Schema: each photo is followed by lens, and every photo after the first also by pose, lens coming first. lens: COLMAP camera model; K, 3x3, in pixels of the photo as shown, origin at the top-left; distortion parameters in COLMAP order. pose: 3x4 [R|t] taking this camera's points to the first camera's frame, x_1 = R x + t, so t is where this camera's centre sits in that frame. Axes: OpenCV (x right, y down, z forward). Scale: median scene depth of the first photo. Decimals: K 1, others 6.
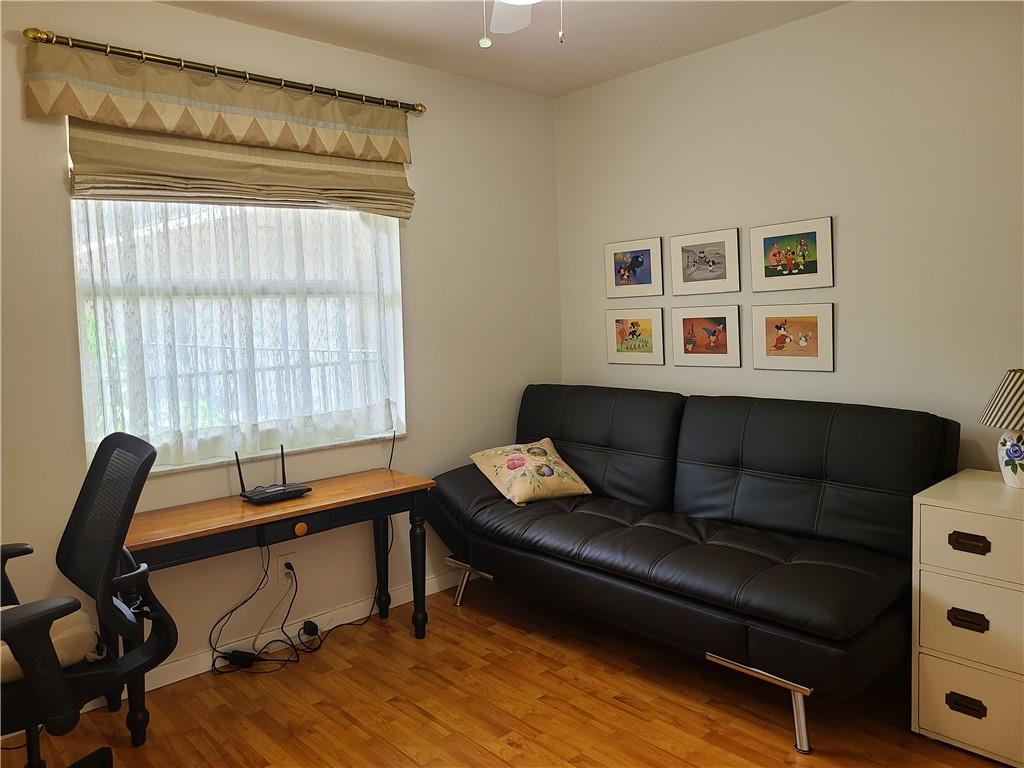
lens RADIAL K [[764.4, 0, 507.7], [0, 764.4, 388.8], [0, 0, 1]] dist [0.060854, -0.050915]
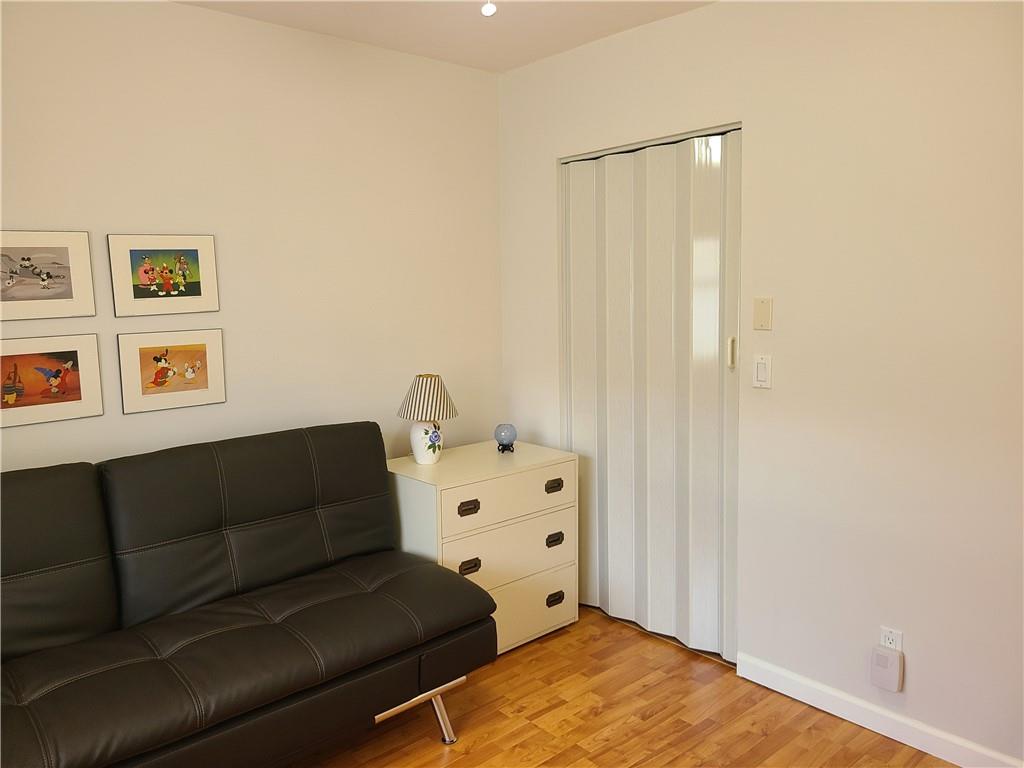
lens RADIAL K [[764.4, 0, 504.9], [0, 764.4, 380.8], [0, 0, 1]] dist [0.060854, -0.050915]
pose [[0.034889, -0.085955, 0.995688, -0.522068], [0.128073, 0.988464, 0.080844, -0.085231], [-0.991151, 0.124700, 0.045495, 0.665952]]
